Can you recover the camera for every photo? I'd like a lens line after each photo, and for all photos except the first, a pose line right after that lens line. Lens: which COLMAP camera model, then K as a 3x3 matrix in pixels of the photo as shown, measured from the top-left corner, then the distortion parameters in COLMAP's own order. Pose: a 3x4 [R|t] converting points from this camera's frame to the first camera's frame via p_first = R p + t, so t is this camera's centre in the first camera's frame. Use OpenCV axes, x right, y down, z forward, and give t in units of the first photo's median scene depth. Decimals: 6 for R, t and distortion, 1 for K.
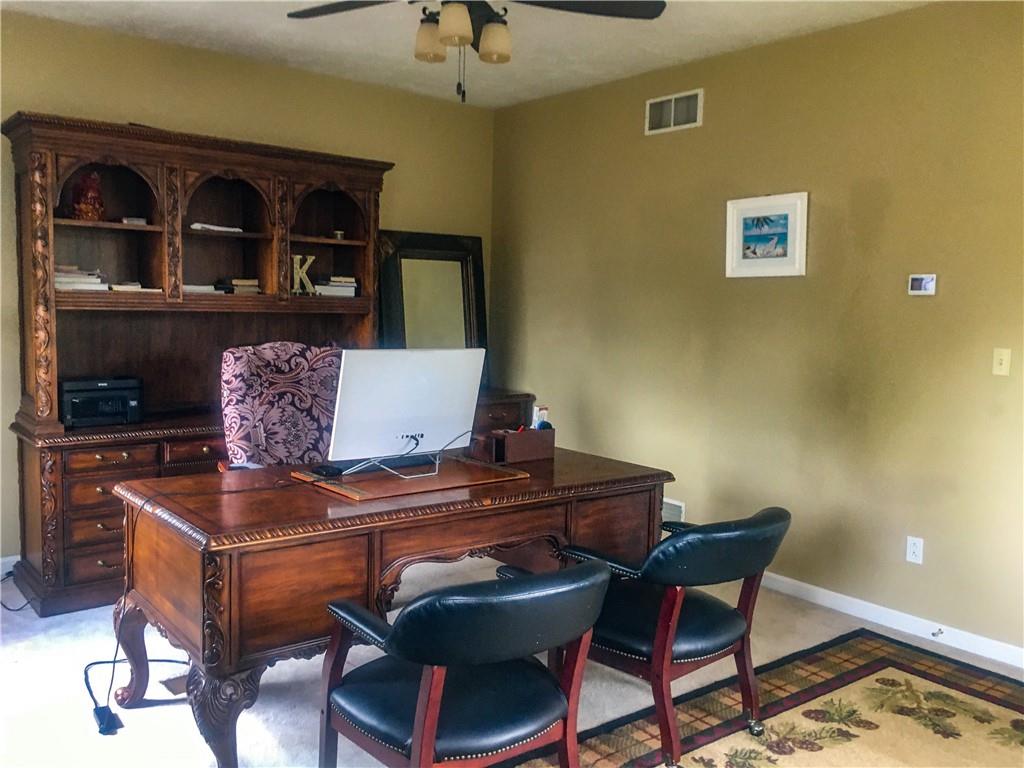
lens RADIAL K [[866.3, 0, 512.0], [0, 866.3, 384.0], [0, 0, 1]] dist [0.085411, -0.125944]
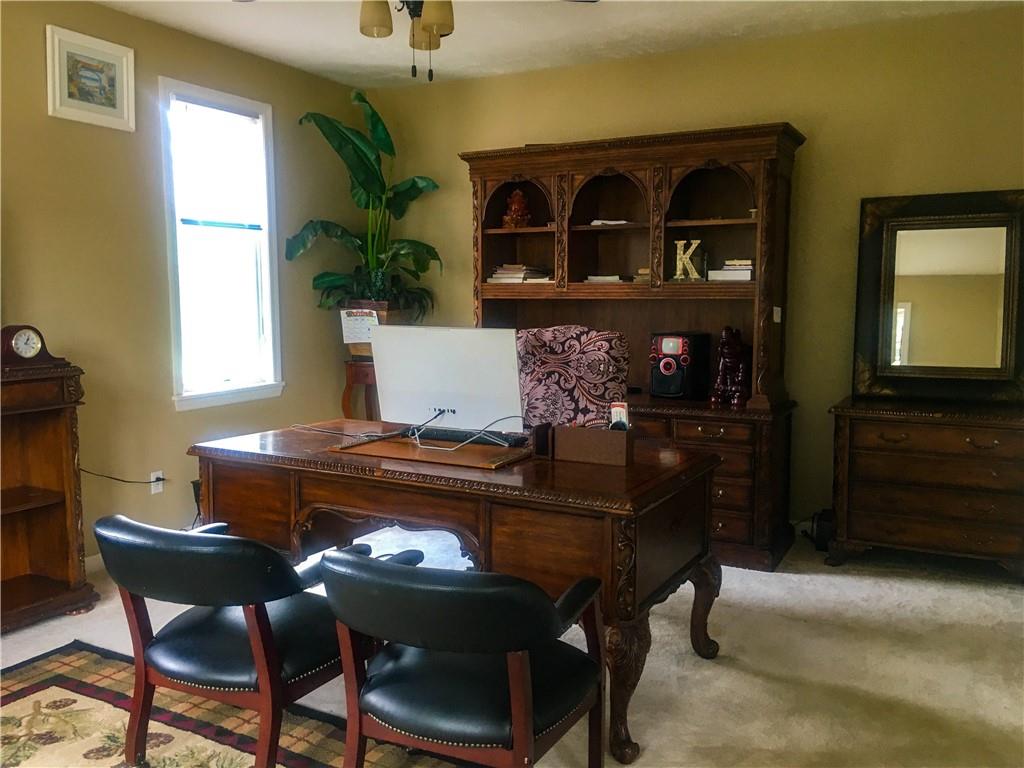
lens RADIAL K [[866.3, 0, 512.0], [0, 866.3, 384.0], [0, 0, 1]] dist [0.085411, -0.125944]
pose [[0.387734, 0.073528, -0.918834, 0.689914], [-0.076583, 0.995937, 0.047381, -0.021761], [0.918584, 0.051996, 0.391790, 0.521487]]
